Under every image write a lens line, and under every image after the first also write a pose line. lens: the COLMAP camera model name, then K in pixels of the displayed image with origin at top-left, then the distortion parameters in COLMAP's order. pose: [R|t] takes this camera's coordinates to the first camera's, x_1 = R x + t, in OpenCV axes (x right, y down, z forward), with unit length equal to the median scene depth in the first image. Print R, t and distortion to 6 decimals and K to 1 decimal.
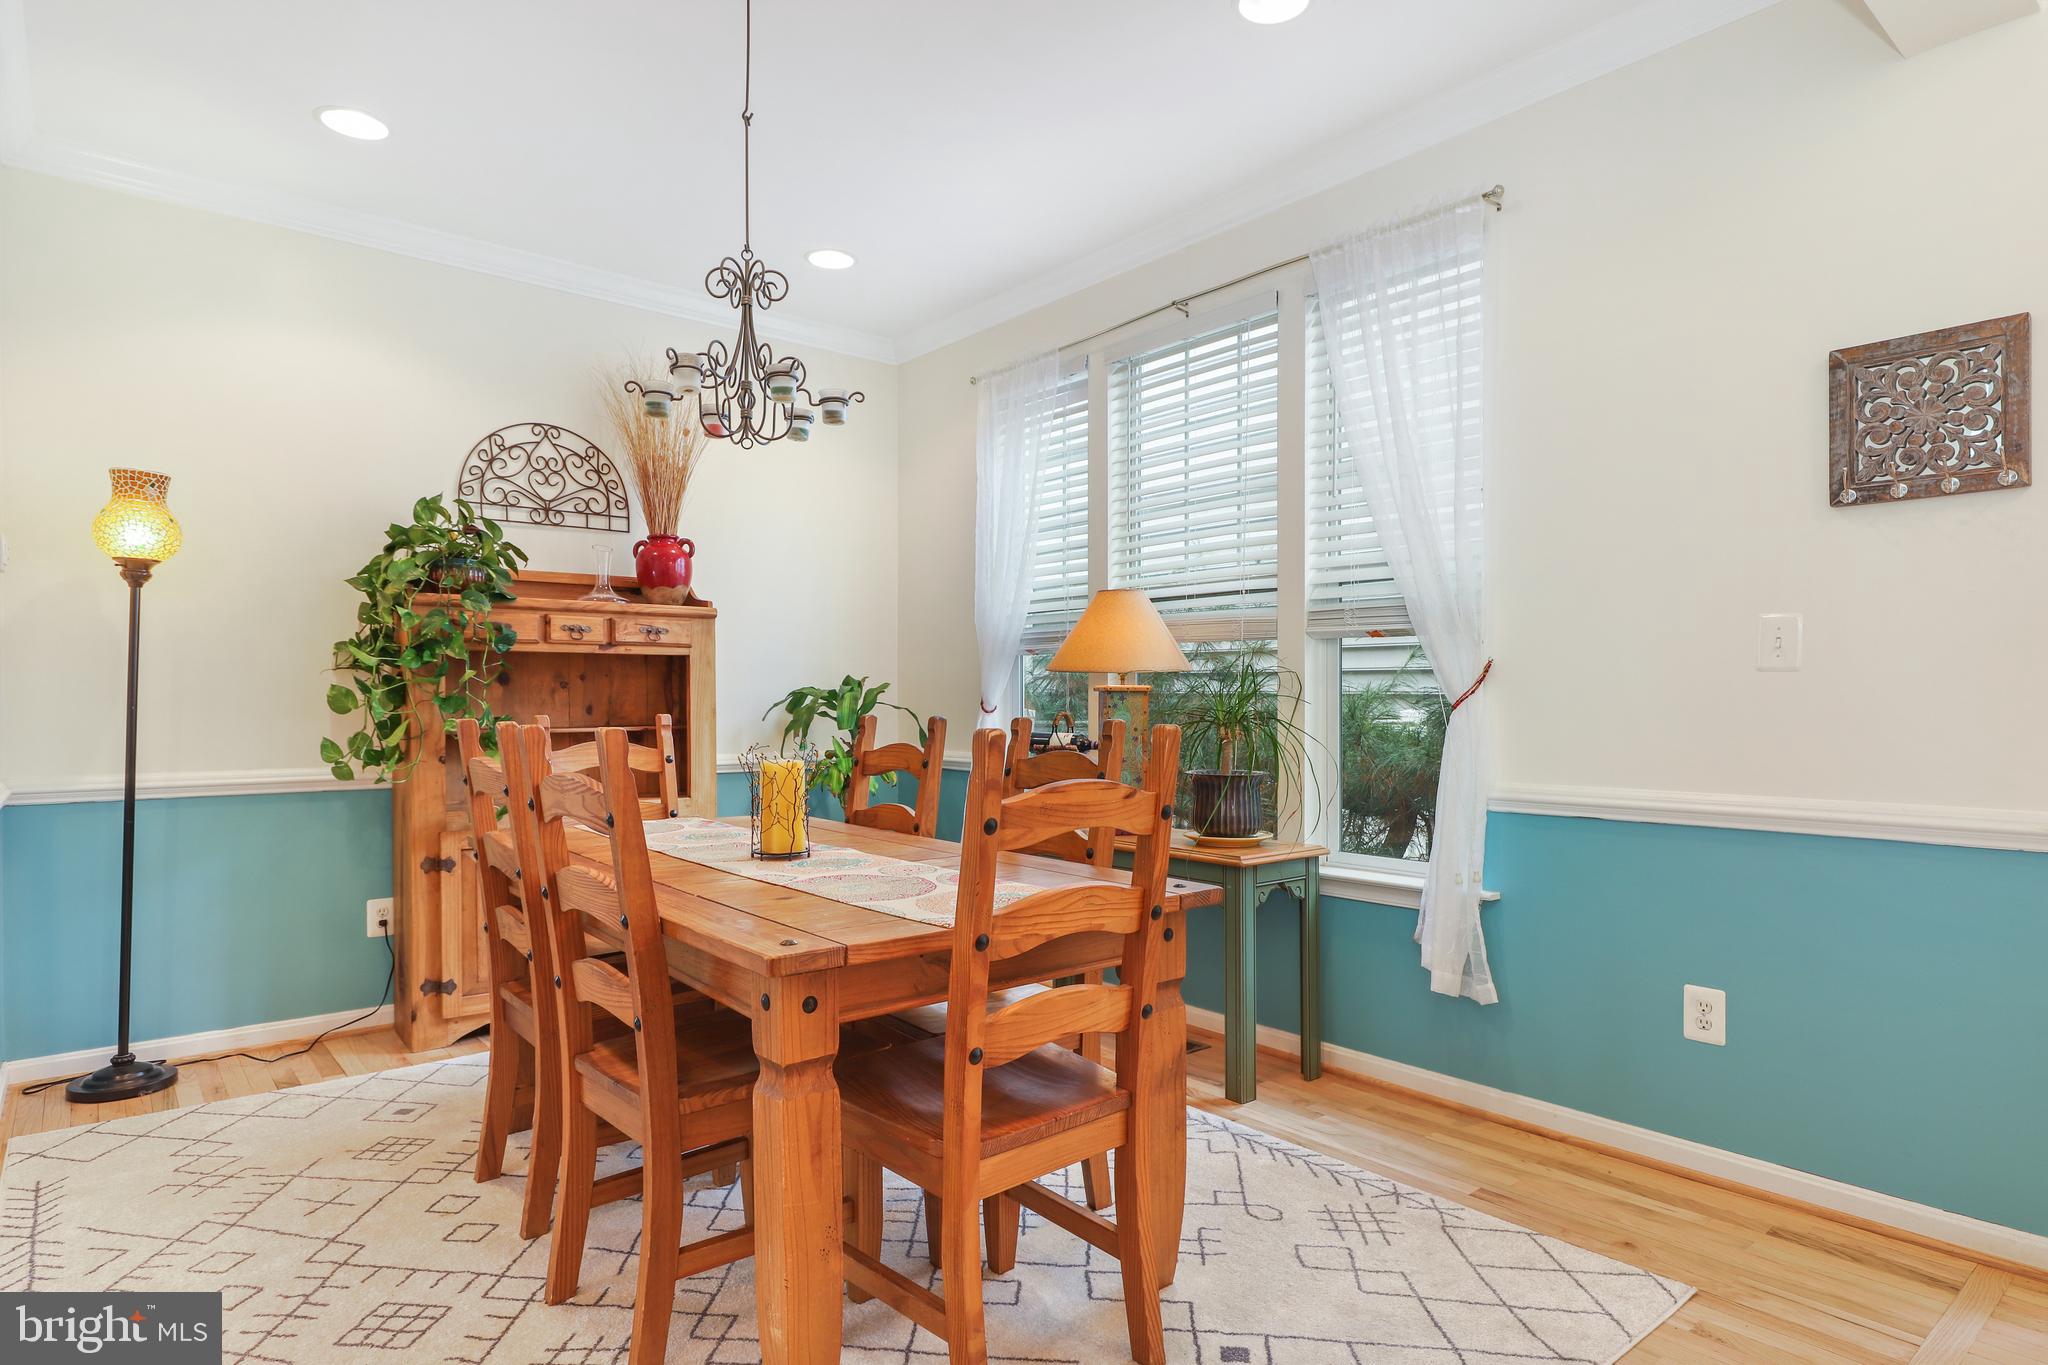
lens RADIAL K [[1120.7, 0, 1161.0], [0, 1120.7, 704.6], [0, 0, 1]] dist [-0.002262, -0.000246]
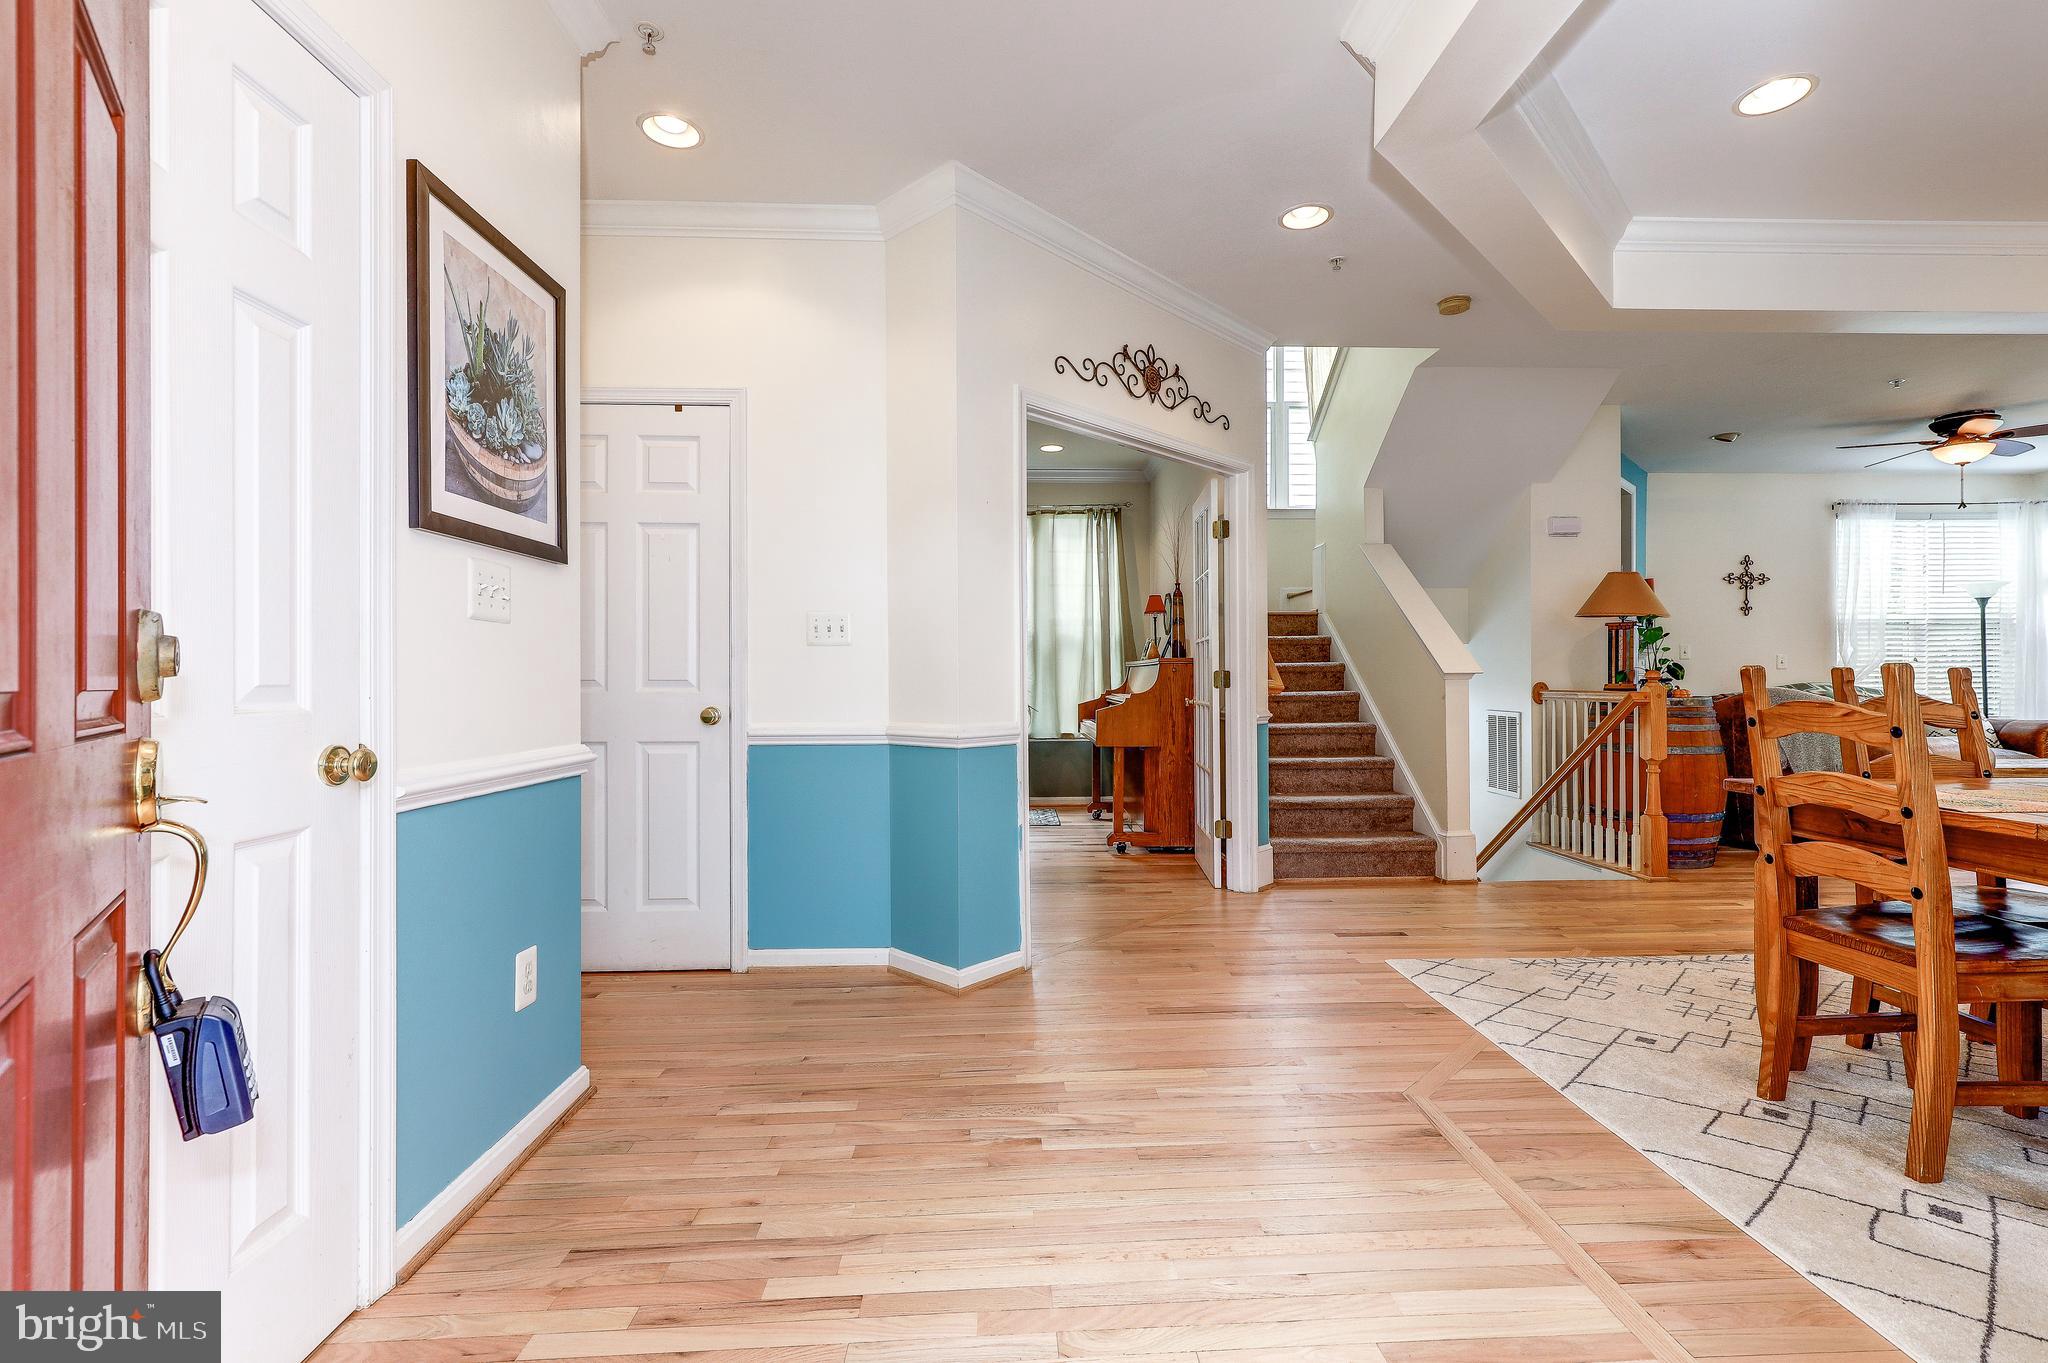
lens RADIAL K [[935.1, 0, 1074.4], [0, 935.1, 679.0], [0, 0, 1]] dist [0.013665, -0.000016]
pose [[-0.607158, 0.003786, -0.794572, 0.671628], [0.002377, 0.999993, 0.002949, 0.014218], [0.794578, -0.000099, -0.607162, 0.430307]]
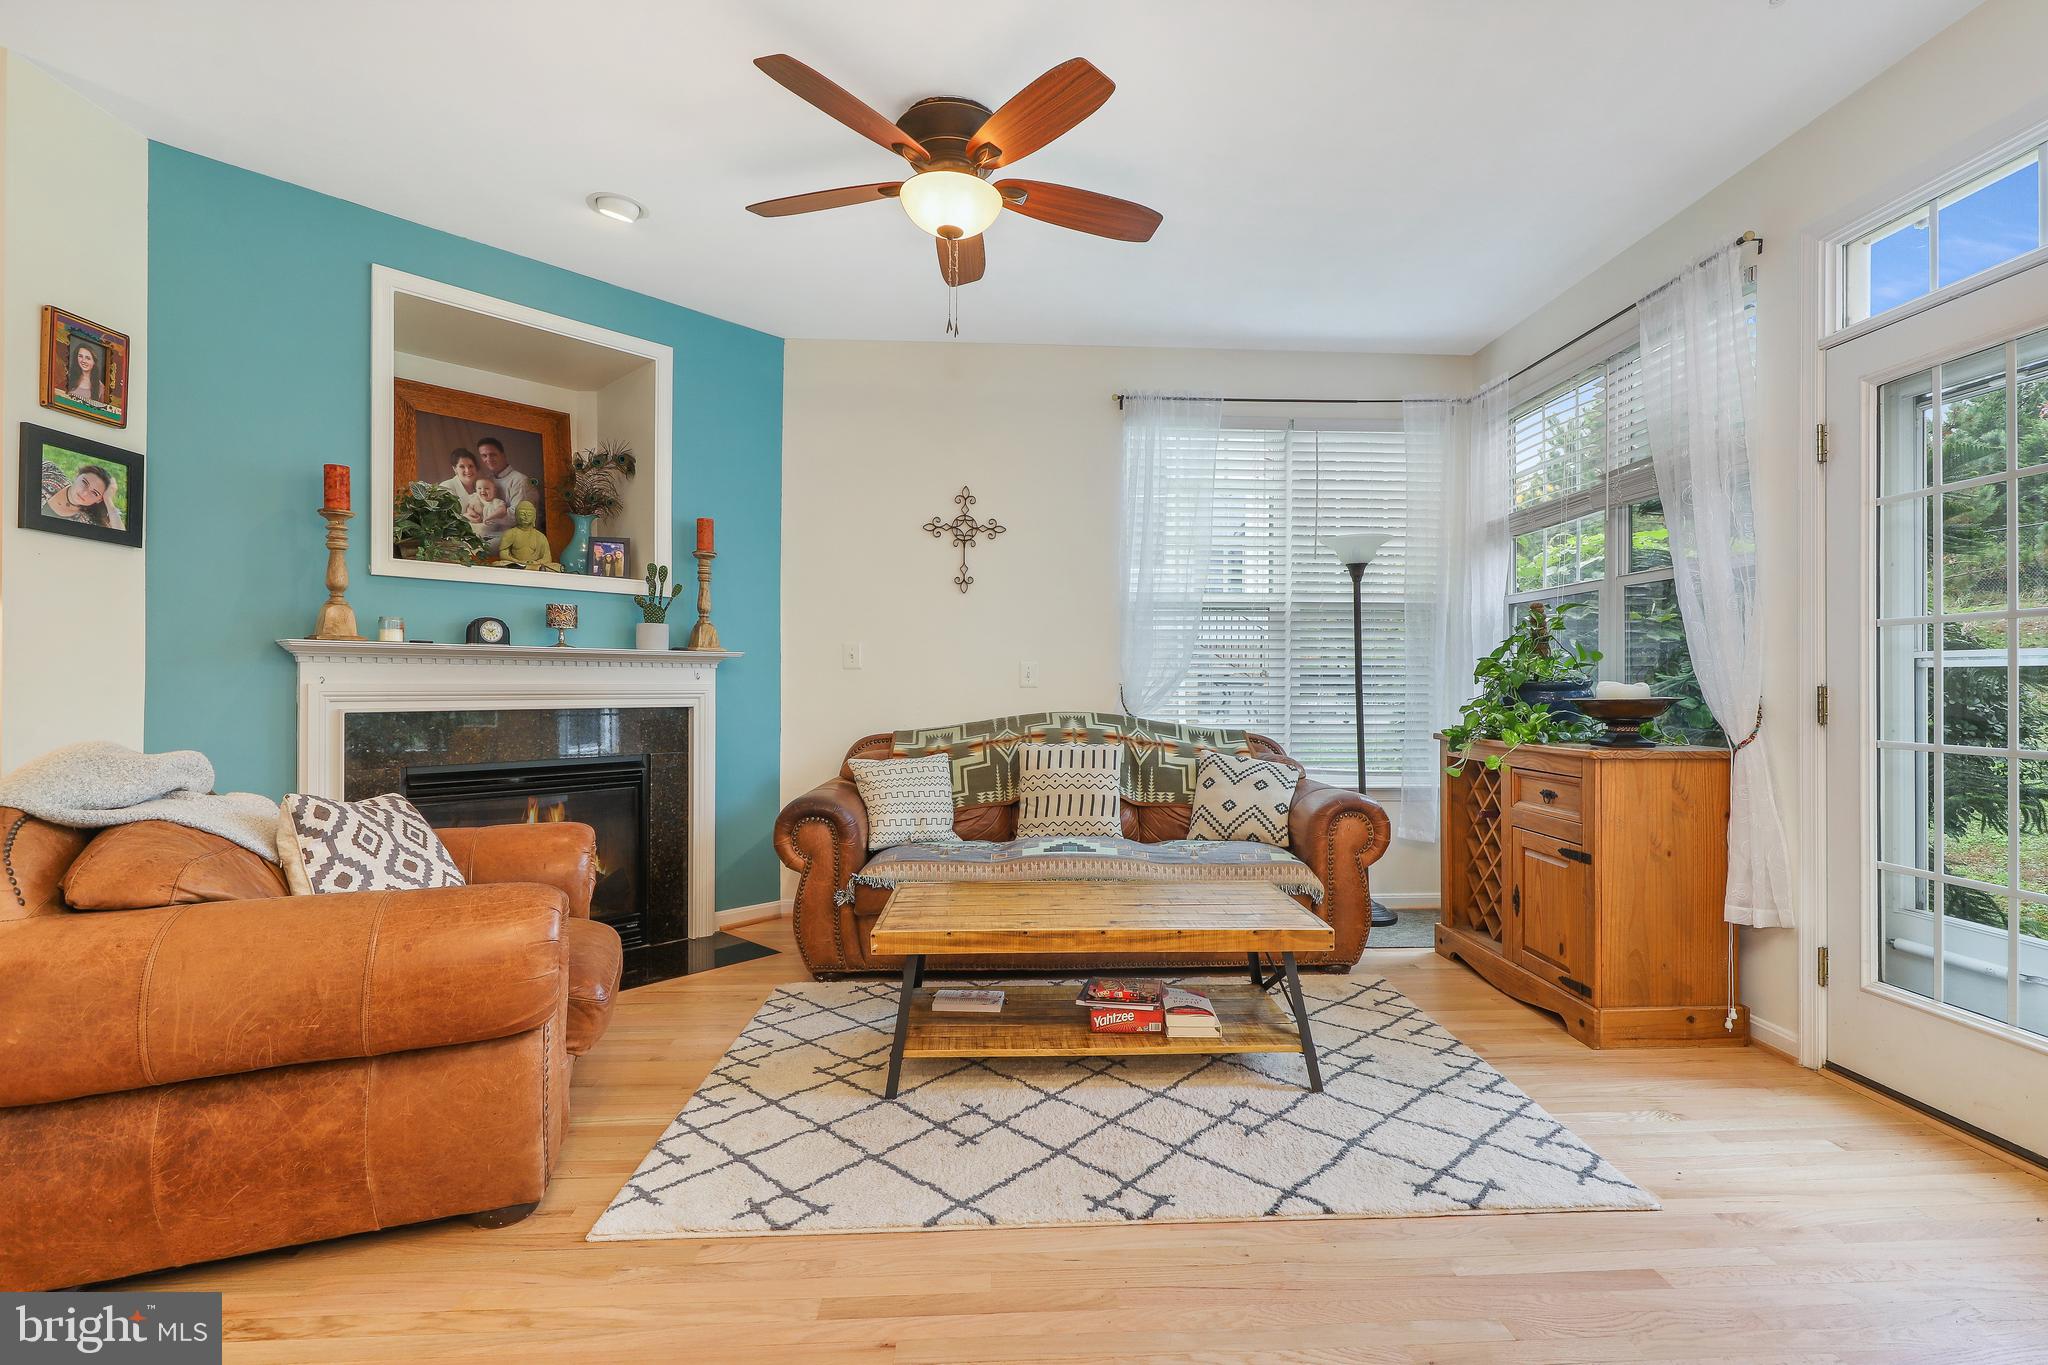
lens RADIAL K [[920.0, 0, 1053.8], [0, 920.0, 679.8], [0, 0, 1]] dist [0.000969, 0.000213]
pose [[-0.613105, -0.005801, -0.789980, -0.910255], [-0.006729, 0.999975, -0.002121, -0.003561], [0.789973, 0.004015, -0.613129, 1.092218]]
